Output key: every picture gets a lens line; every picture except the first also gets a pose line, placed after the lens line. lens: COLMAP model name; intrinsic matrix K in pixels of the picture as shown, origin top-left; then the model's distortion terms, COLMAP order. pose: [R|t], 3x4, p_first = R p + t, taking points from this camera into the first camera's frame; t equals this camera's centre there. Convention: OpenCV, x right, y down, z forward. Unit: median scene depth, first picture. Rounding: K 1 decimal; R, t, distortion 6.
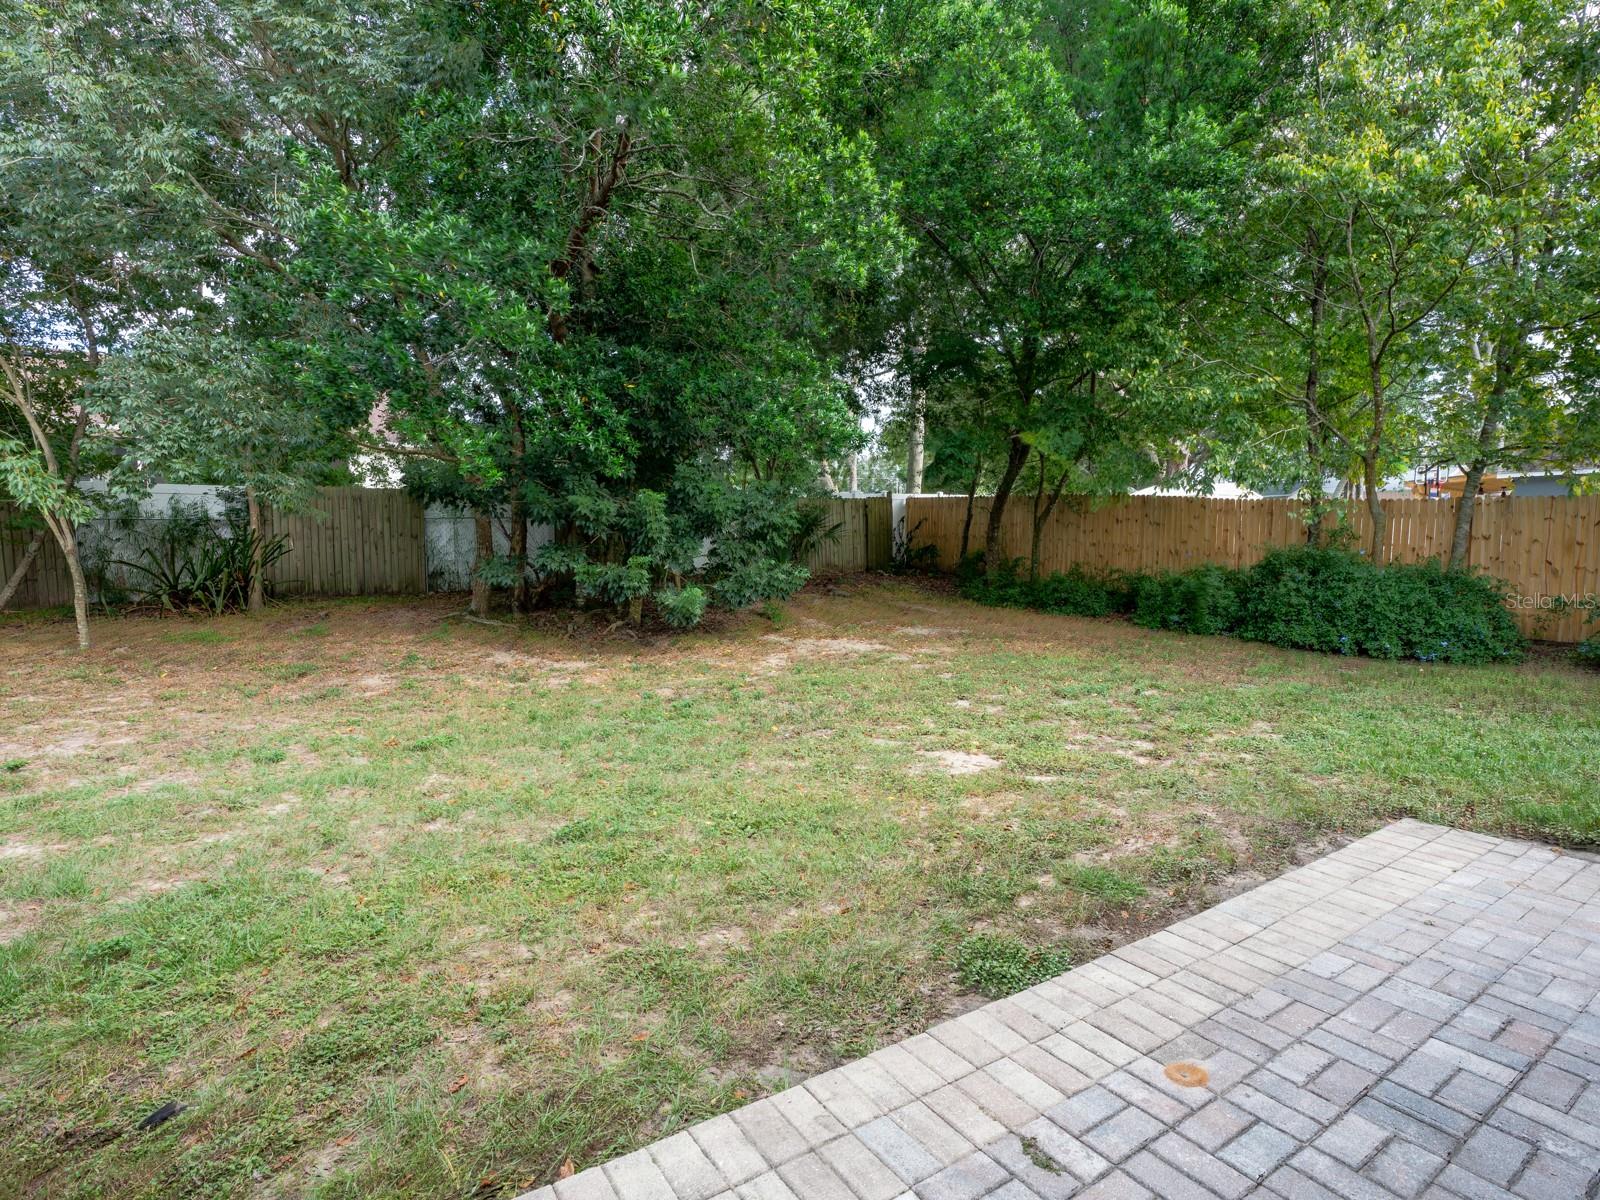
lens RADIAL K [[830.7, 0, 800.0], [0, 830.7, 600.0], [0, 0, 1]] dist [-0.075398, 0.031134]
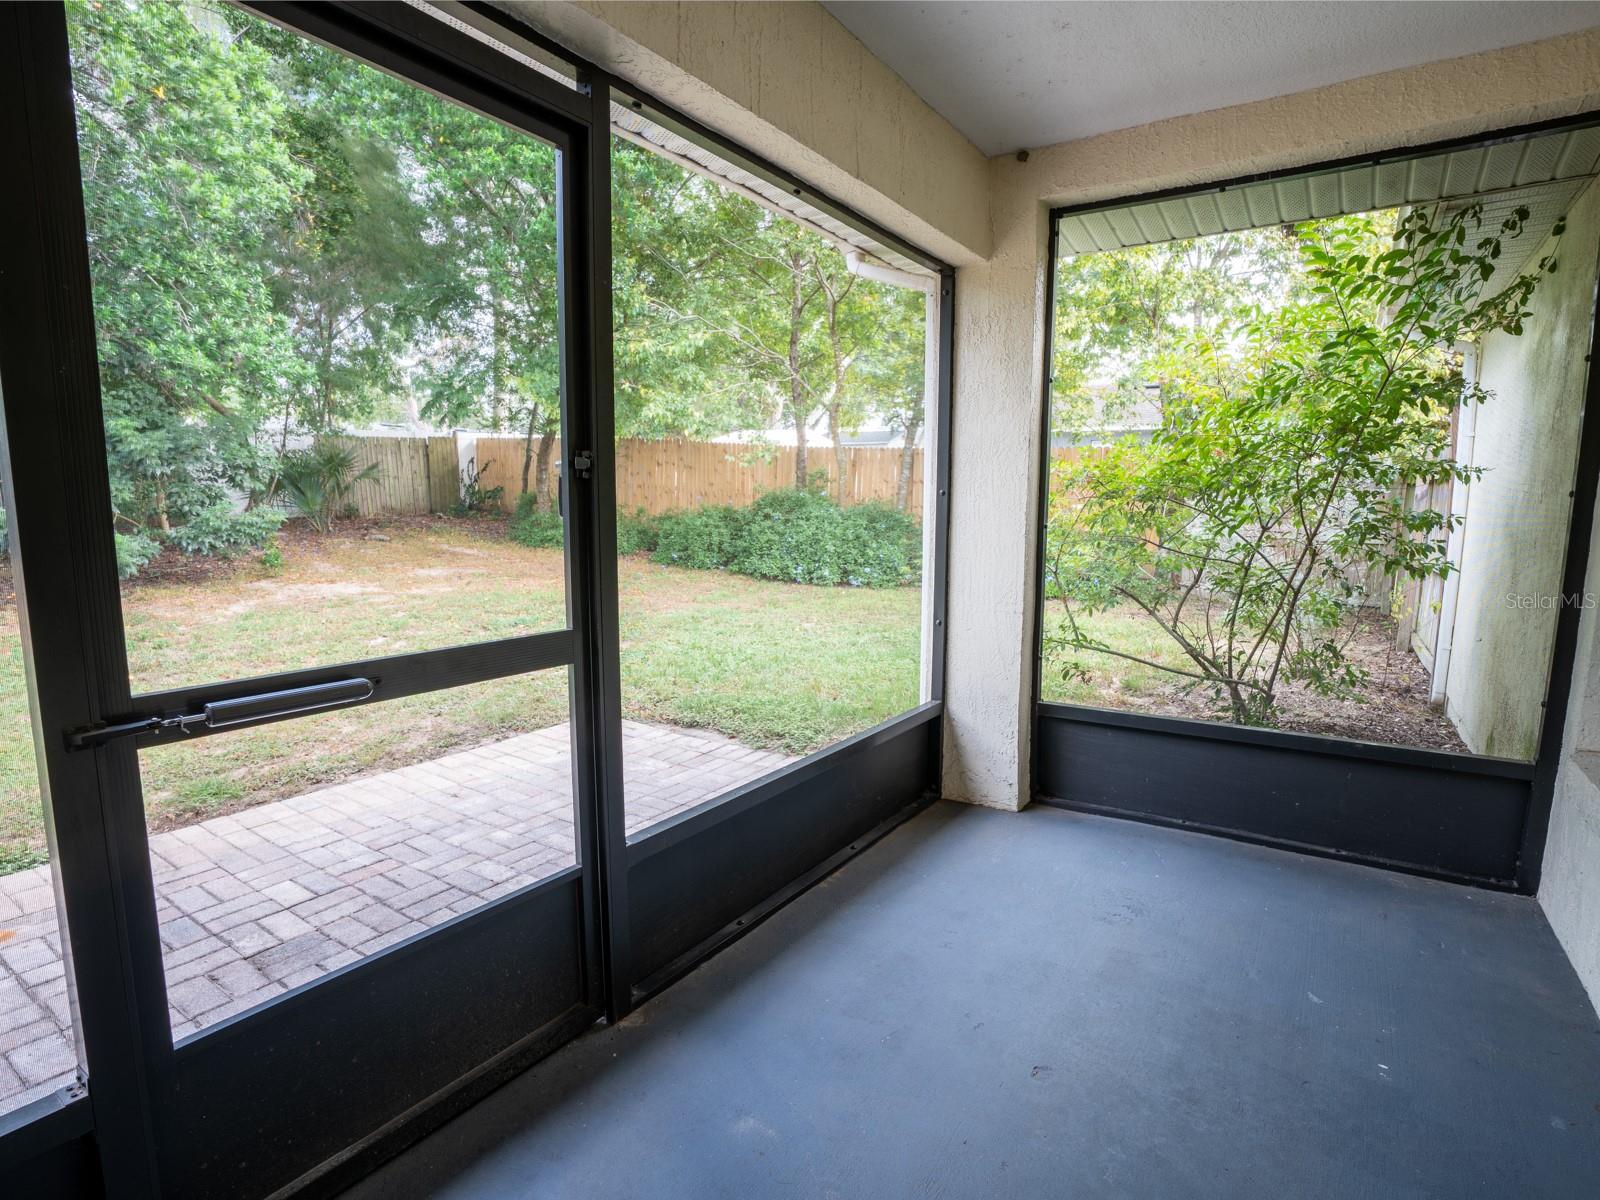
lens RADIAL K [[822.1, 0, 800.9], [0, 822.1, 613.7], [0, 0, 1]] dist [-0.077255, 0.028786]
pose [[0.927260, -0.046905, 0.371470, 0.249064], [0.014702, 0.995918, 0.089054, 0.007198], [-0.374130, -0.077115, 0.924164, -0.097775]]
